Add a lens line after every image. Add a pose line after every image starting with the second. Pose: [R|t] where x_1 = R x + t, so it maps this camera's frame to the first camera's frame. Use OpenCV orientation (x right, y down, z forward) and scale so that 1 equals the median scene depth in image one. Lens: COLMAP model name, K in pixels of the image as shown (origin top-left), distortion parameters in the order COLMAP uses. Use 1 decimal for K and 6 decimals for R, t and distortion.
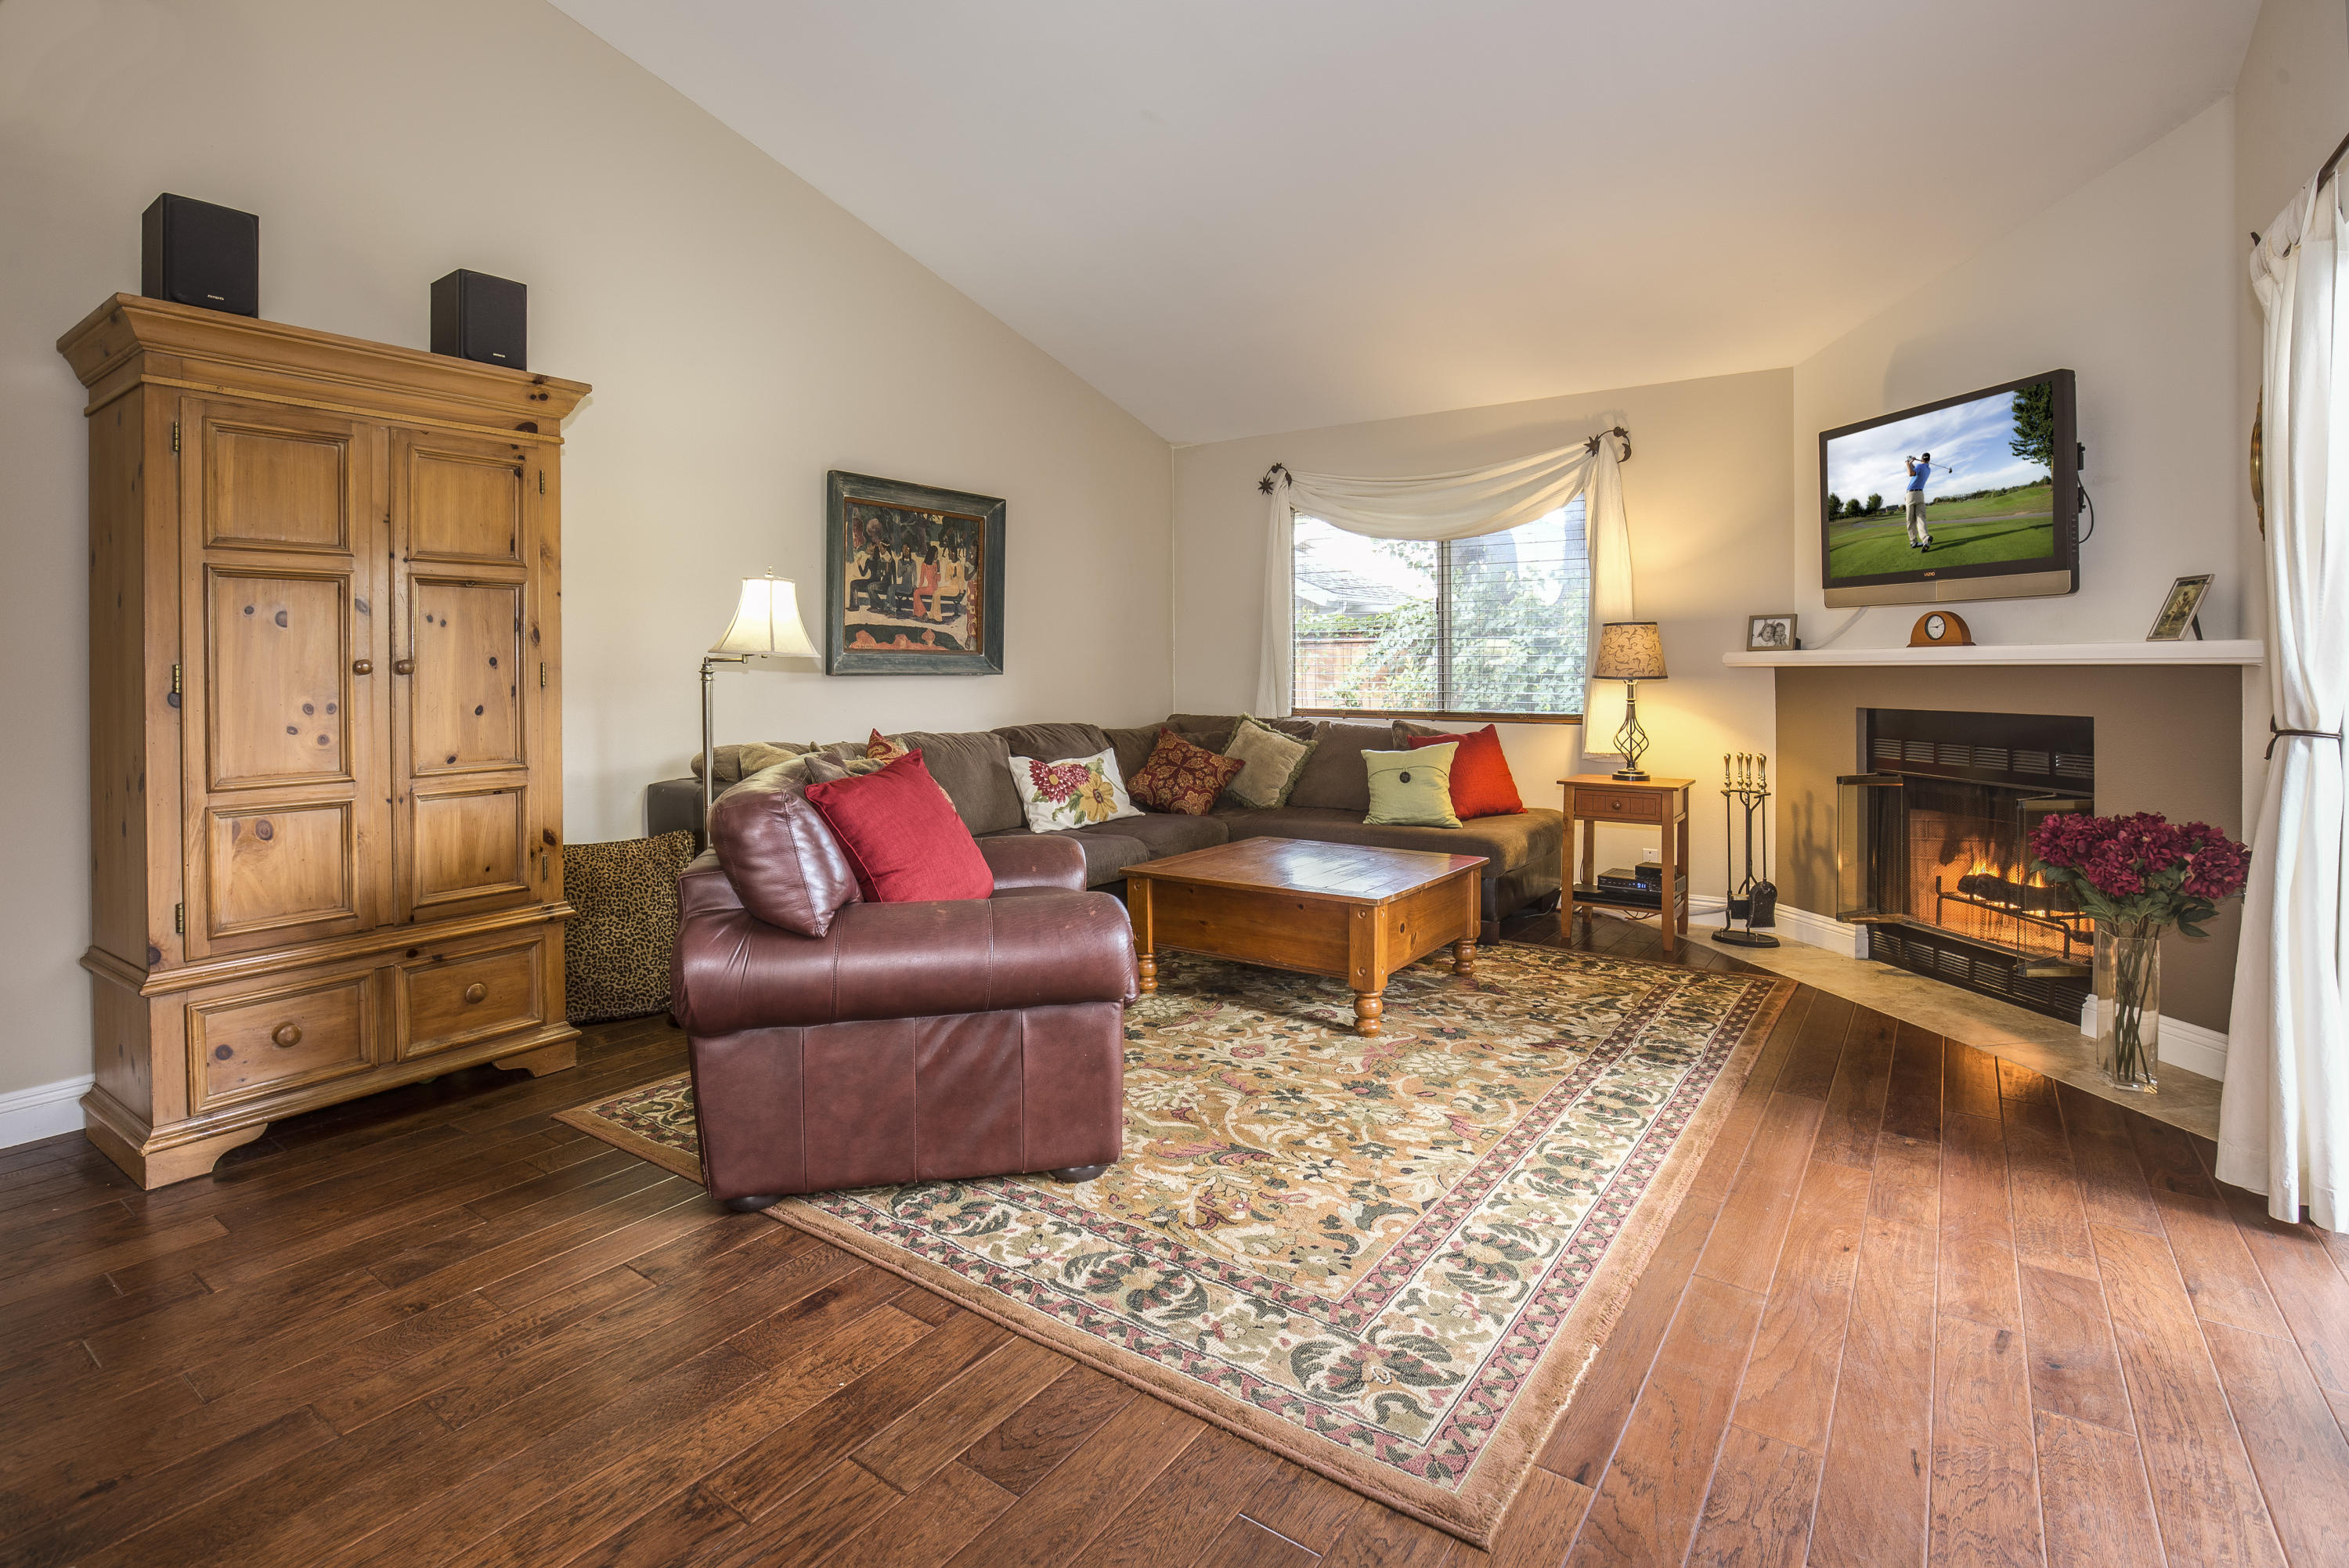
lens RADIAL K [[1110.6, 0, 1168.8], [0, 1110.6, 779.3], [0, 0, 1]] dist [-0.015797, 0.000792]
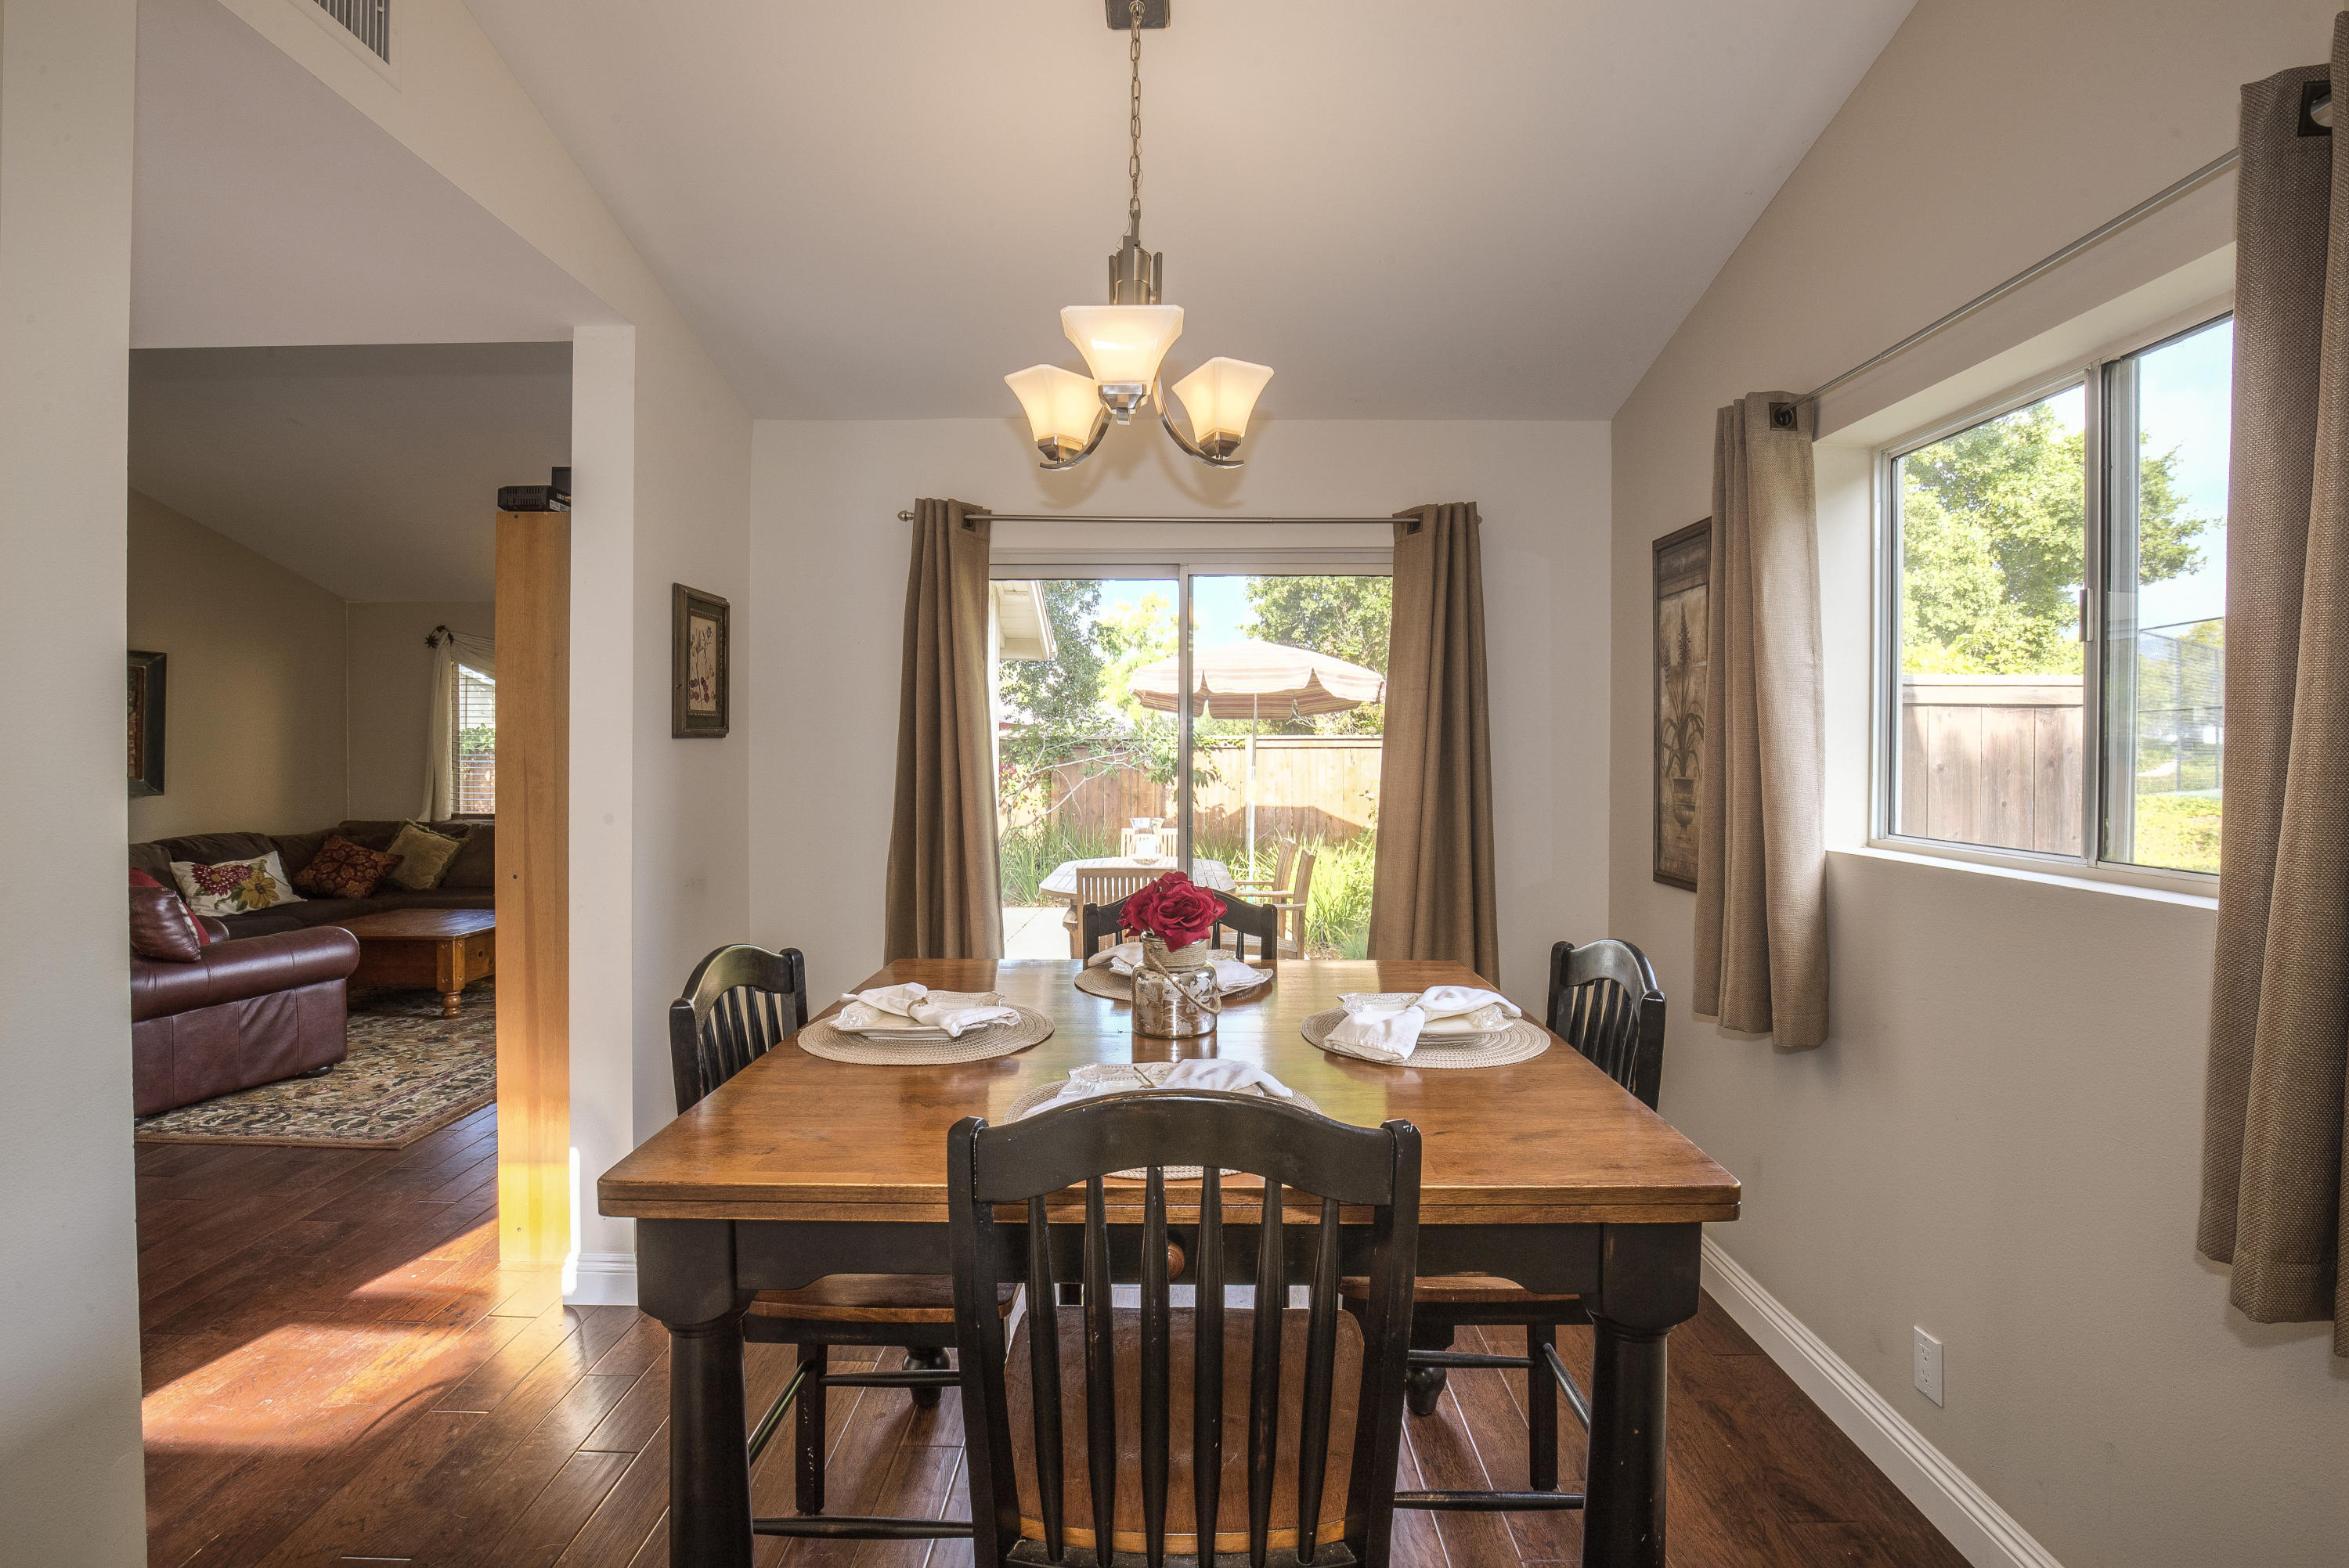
lens RADIAL K [[1110.6, 0, 1168.2], [0, 1110.6, 780.2], [0, 0, 1]] dist [-0.015797, 0.000792]
pose [[0.829576, -0.010719, 0.558292, 0.099813], [0.049457, 0.997297, -0.054341, 0.010932], [-0.556200, 0.072691, 0.827863, -0.655960]]
